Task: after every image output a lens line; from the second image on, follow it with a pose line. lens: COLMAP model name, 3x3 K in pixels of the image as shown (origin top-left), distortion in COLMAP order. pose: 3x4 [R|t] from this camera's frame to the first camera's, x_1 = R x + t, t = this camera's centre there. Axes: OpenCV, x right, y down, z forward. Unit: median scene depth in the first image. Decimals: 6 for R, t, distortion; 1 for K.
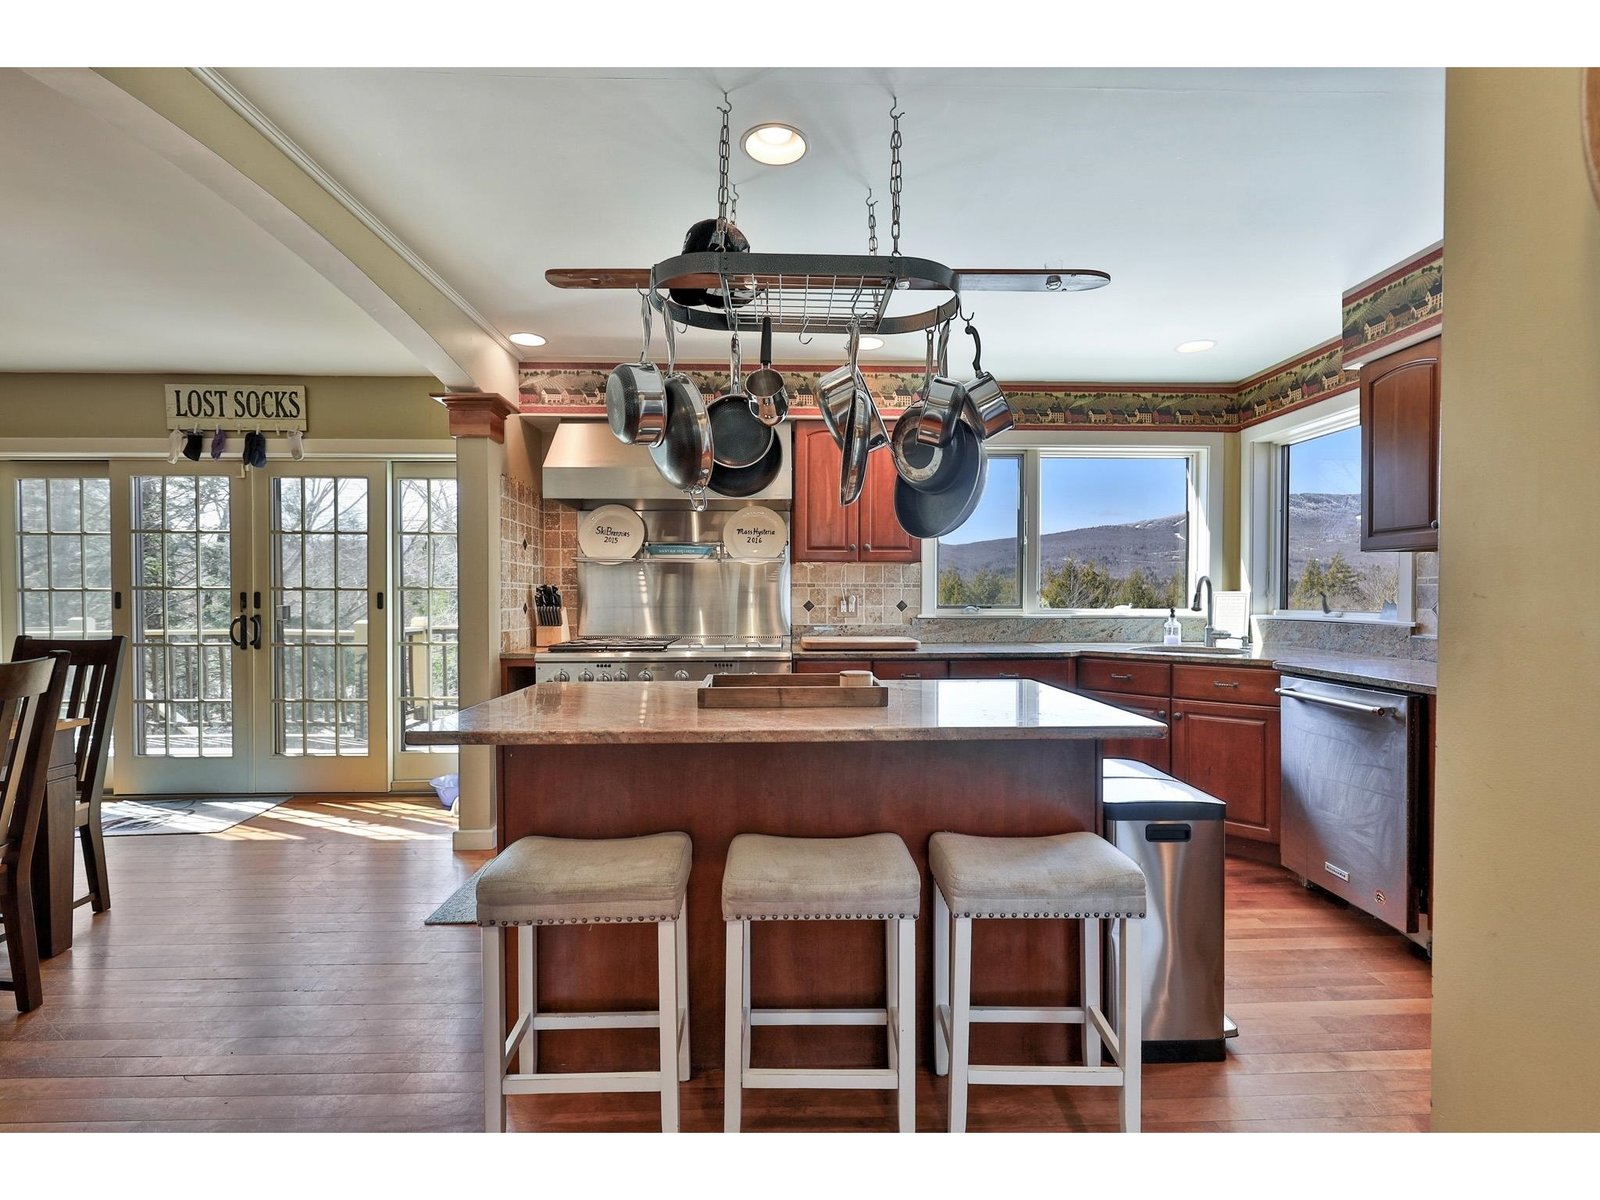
lens RADIAL K [[725.2, 0, 801.7], [0, 725.2, 598.2], [0, 0, 1]] dist [0.003952, -0.000077]
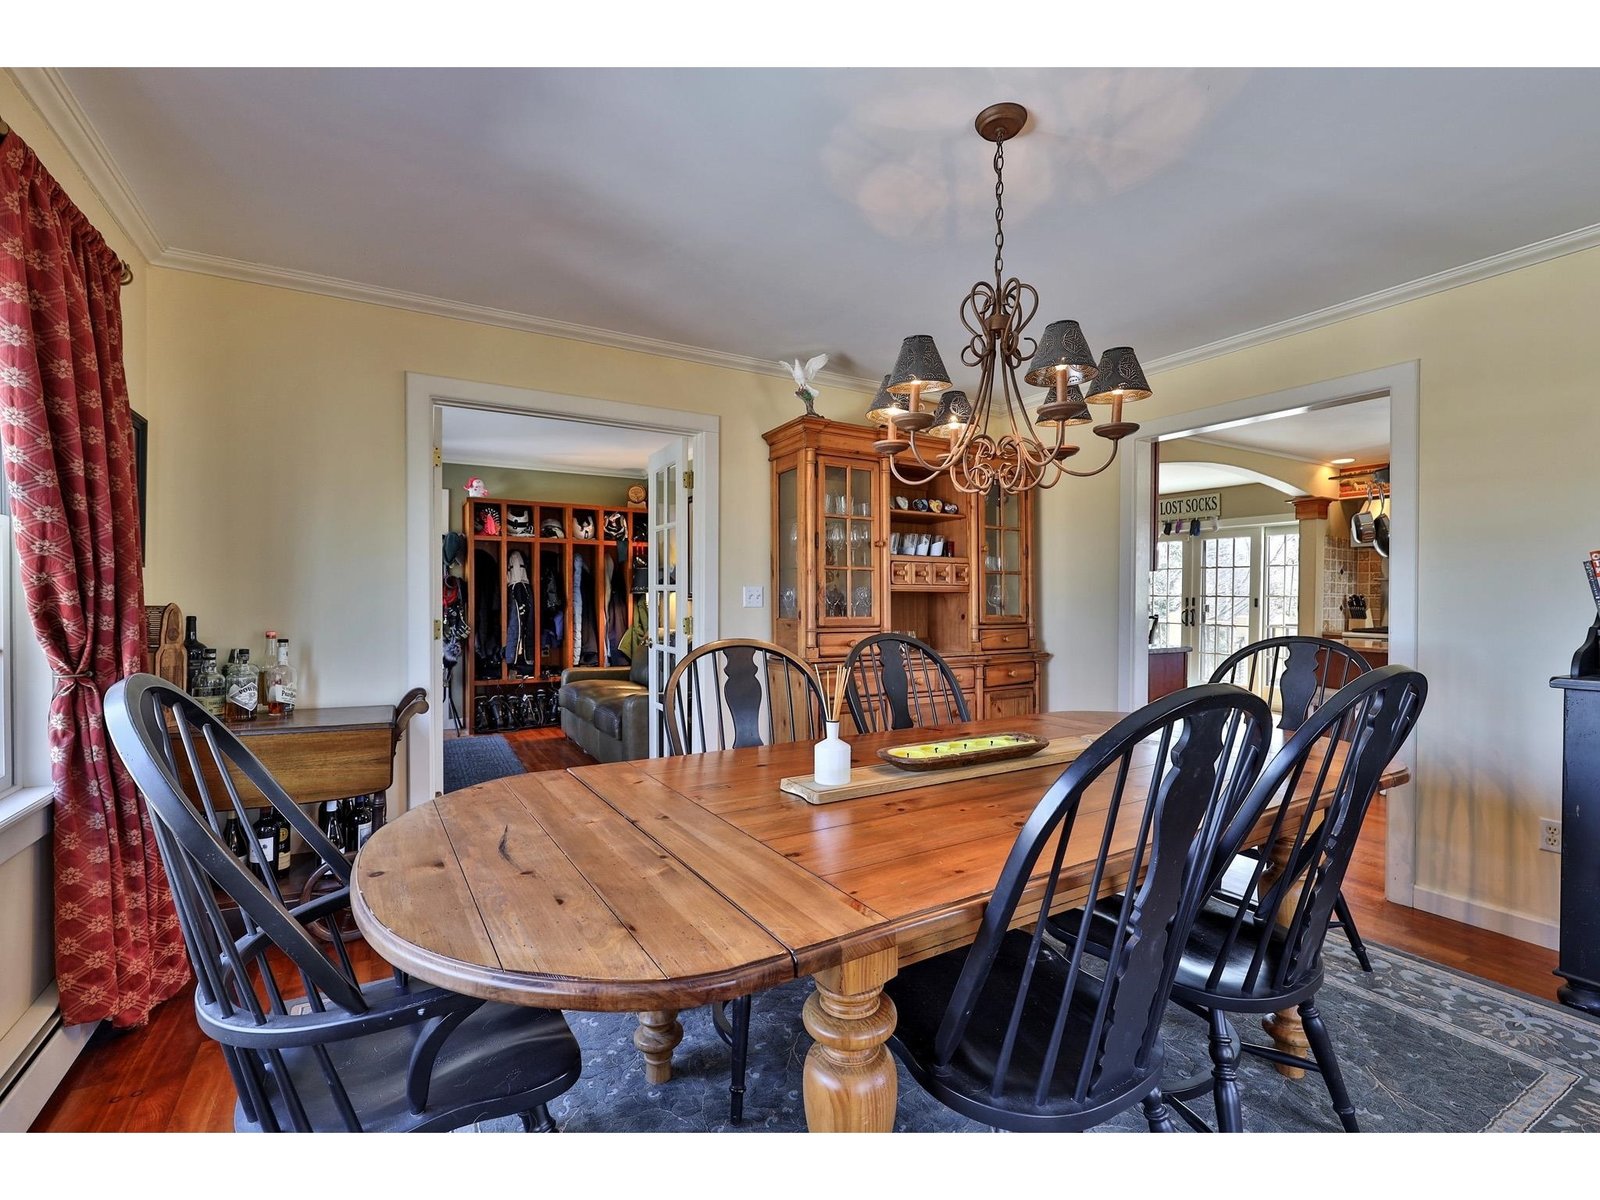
lens RADIAL K [[725.2, 0, 806.9], [0, 725.2, 602.9], [0, 0, 1]] dist [0.003952, -0.000077]
pose [[0.481735, 0.013017, -0.876220, 0.504242], [-0.015554, 0.999859, 0.006302, 0.010460], [0.876179, 0.010593, 0.481870, -0.924078]]
